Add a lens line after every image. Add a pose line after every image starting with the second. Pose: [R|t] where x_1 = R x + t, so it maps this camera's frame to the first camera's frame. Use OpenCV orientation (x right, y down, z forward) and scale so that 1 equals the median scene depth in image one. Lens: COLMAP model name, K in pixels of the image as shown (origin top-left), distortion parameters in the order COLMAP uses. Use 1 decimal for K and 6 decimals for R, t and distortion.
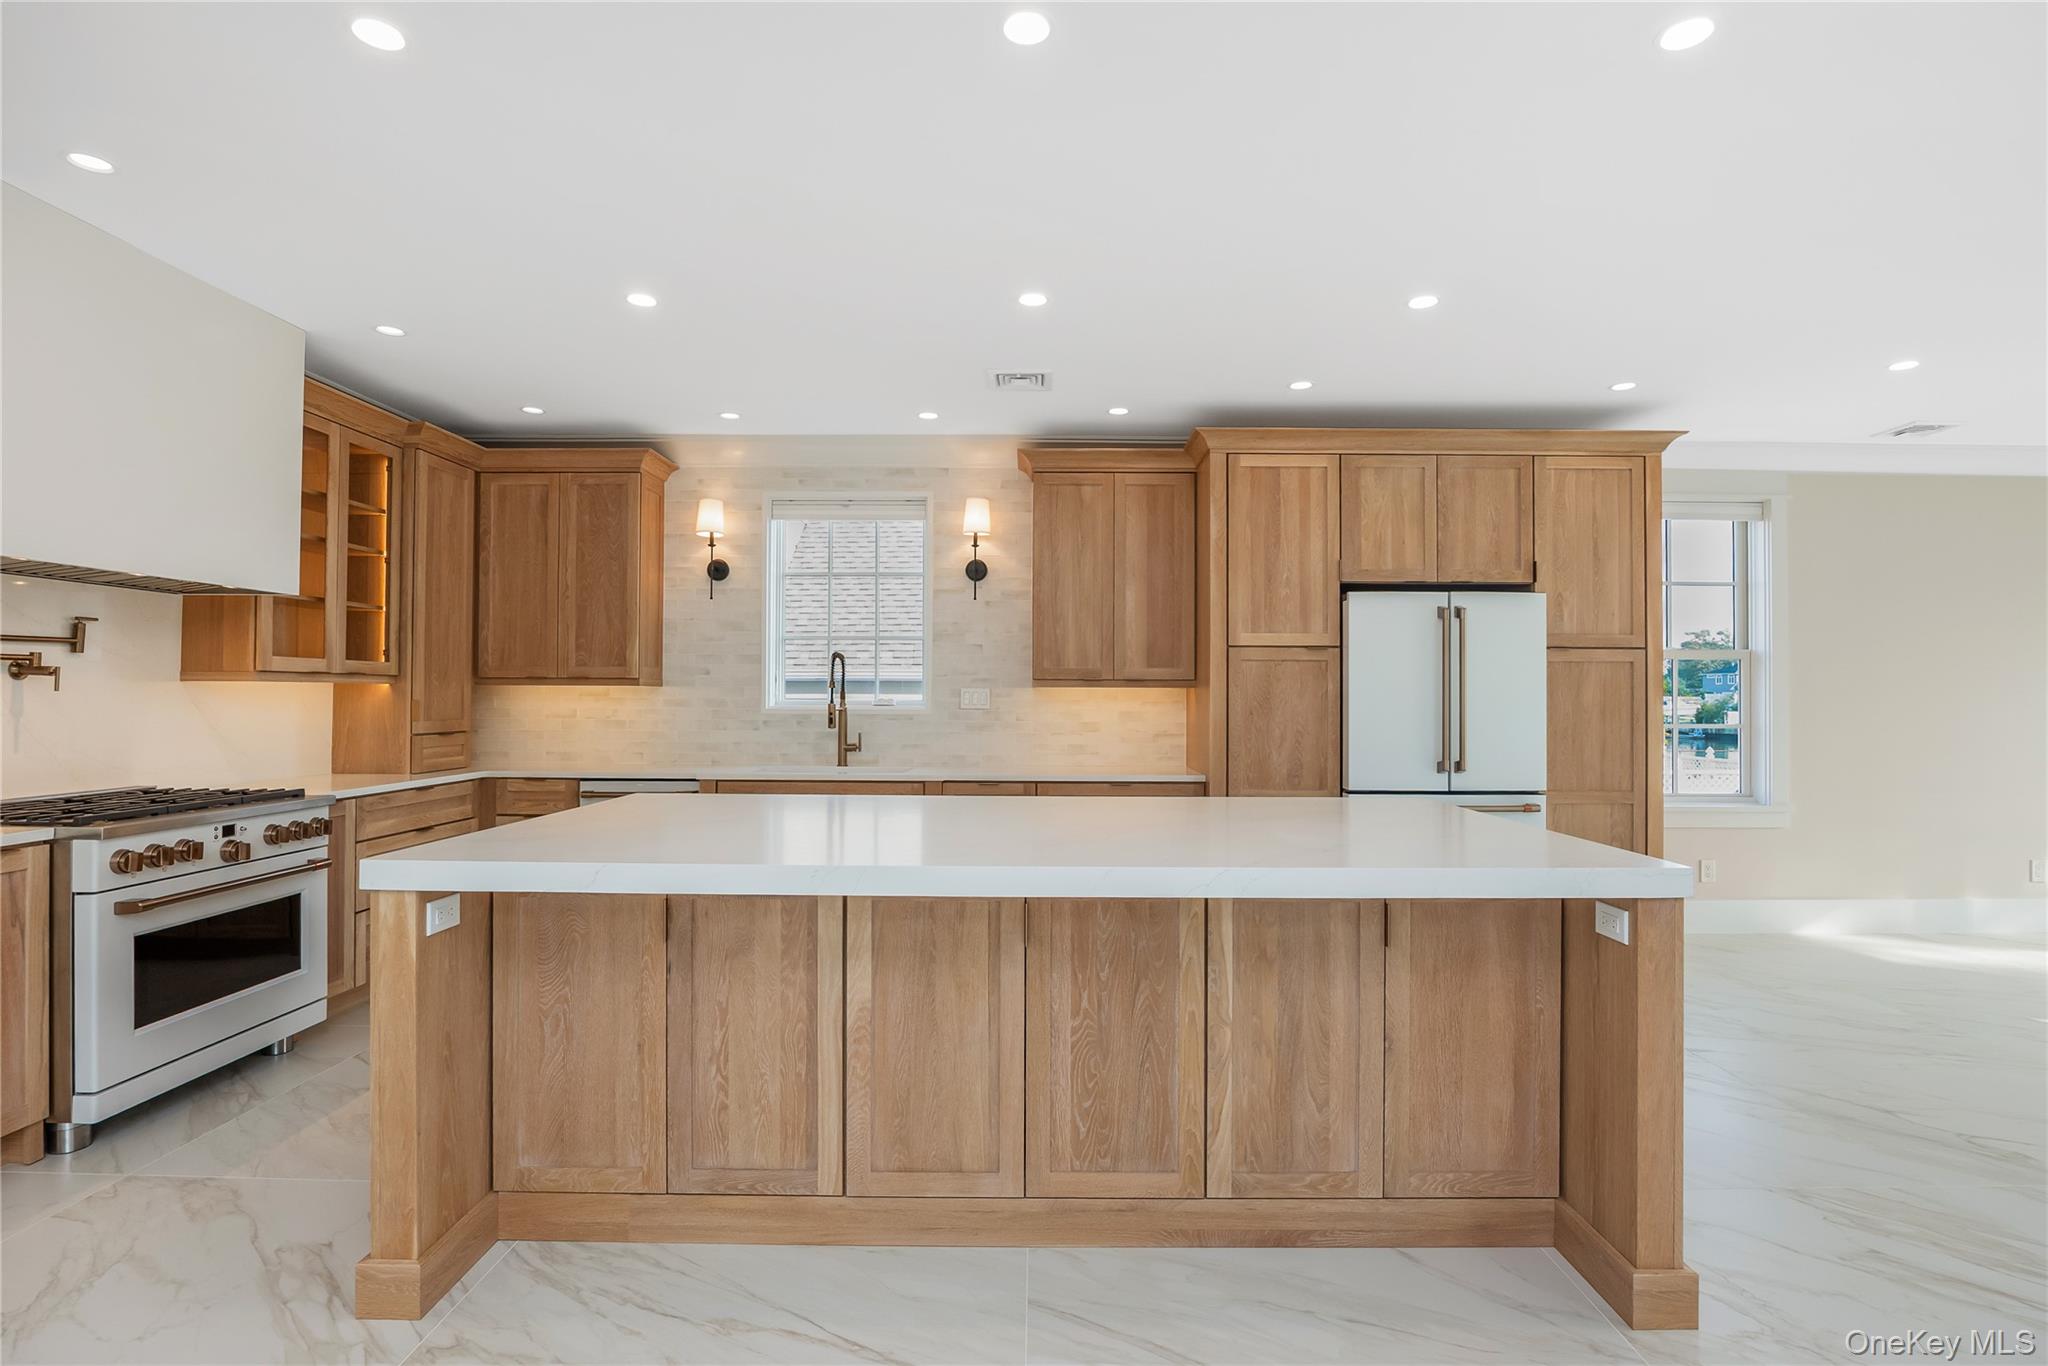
lens RADIAL K [[995.6, 0, 1028.5], [0, 995.6, 684.2], [0, 0, 1]] dist [-0.022898, 0.001709]
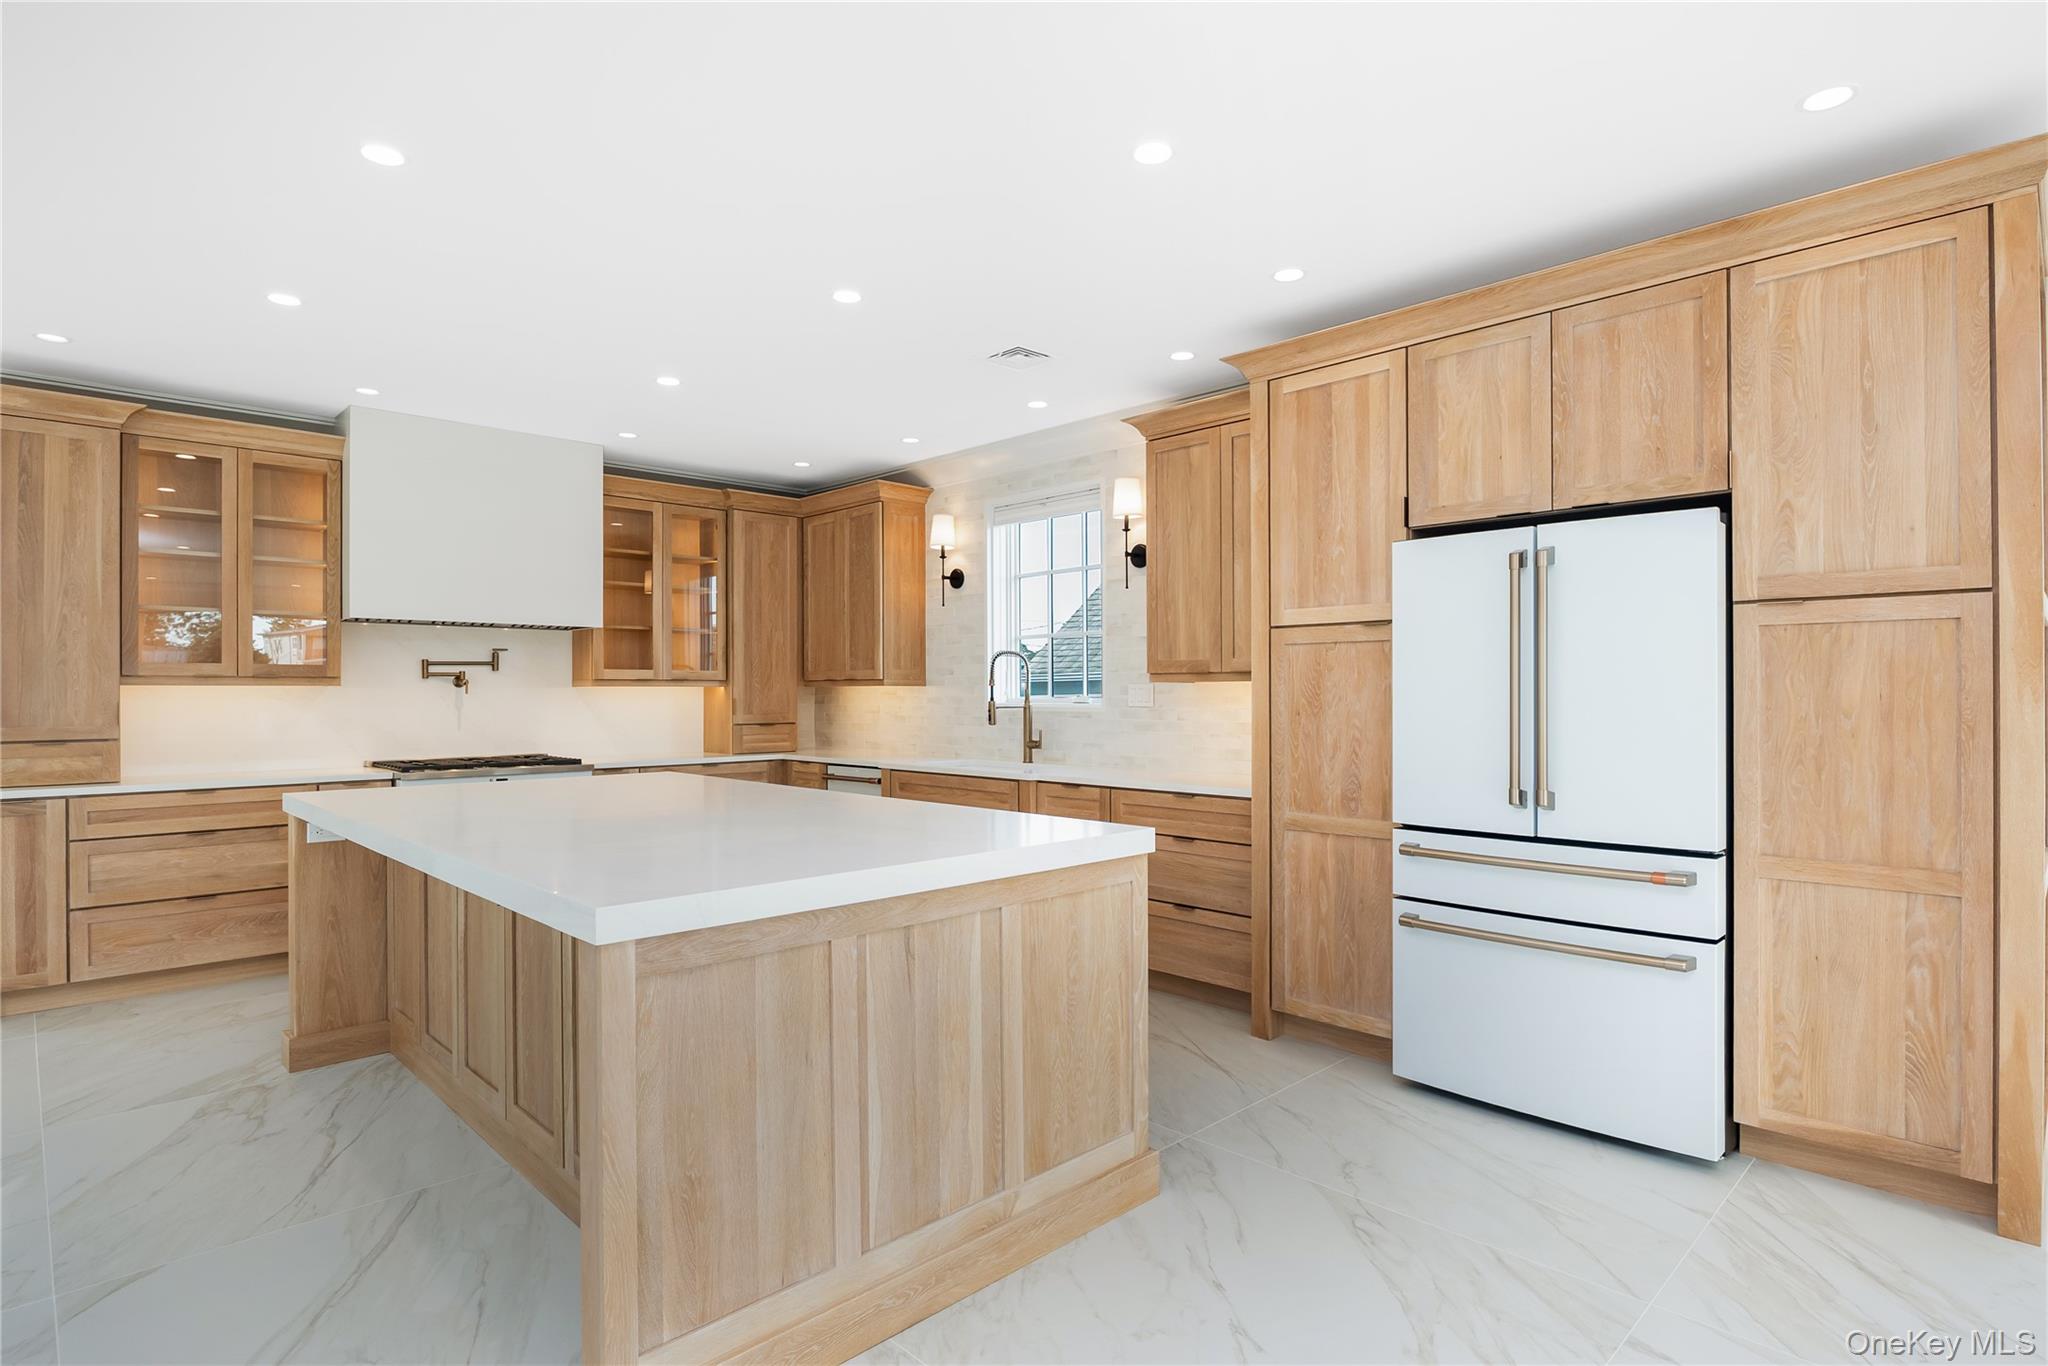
lens RADIAL K [[1050.3, 0, 1029.9], [0, 1050.3, 693.6], [0, 0, 1]] dist [-0.013533, -0.000200]
pose [[0.703737, -0.005657, -0.710438, 0.653685], [0.014070, 0.999883, 0.005976, 0.006294], [0.710321, -0.014202, 0.703734, 0.283770]]
